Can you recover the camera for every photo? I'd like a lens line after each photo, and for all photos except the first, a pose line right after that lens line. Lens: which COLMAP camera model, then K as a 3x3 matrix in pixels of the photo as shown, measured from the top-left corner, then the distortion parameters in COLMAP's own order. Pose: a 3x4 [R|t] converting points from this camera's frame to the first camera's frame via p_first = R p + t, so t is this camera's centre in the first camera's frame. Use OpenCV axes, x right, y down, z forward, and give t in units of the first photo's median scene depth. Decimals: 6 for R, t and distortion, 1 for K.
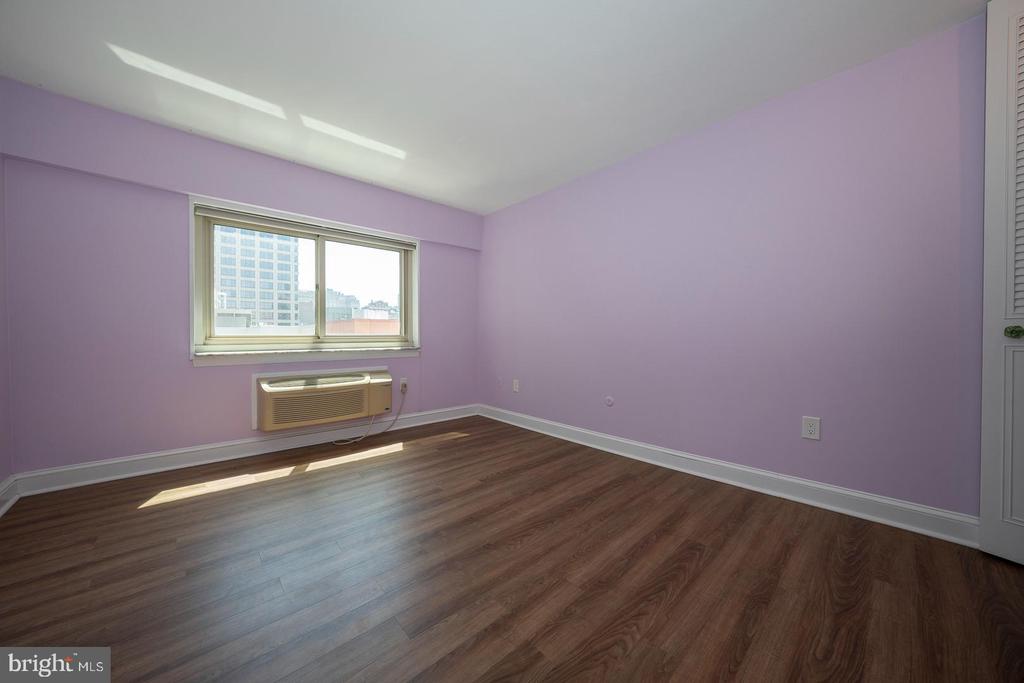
lens RADIAL K [[349.7, 0, 517.2], [0, 349.7, 336.3], [0, 0, 1]] dist [-0.007831, 0.000445]
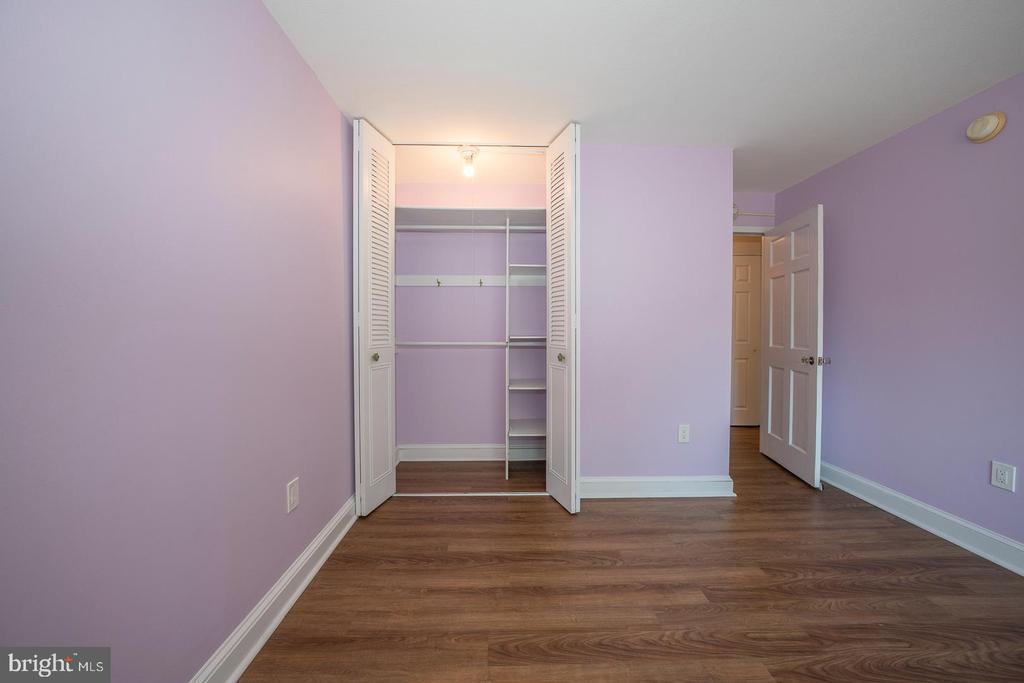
lens RADIAL K [[349.7, 0, 517.2], [0, 349.7, 336.3], [0, 0, 1]] dist [-0.007831, 0.000445]
pose [[-0.756030, -0.013848, 0.654391, -0.022923], [0.000253, 0.999770, 0.021449, -0.155065], [-0.654537, 0.016382, -0.755852, 1.979776]]
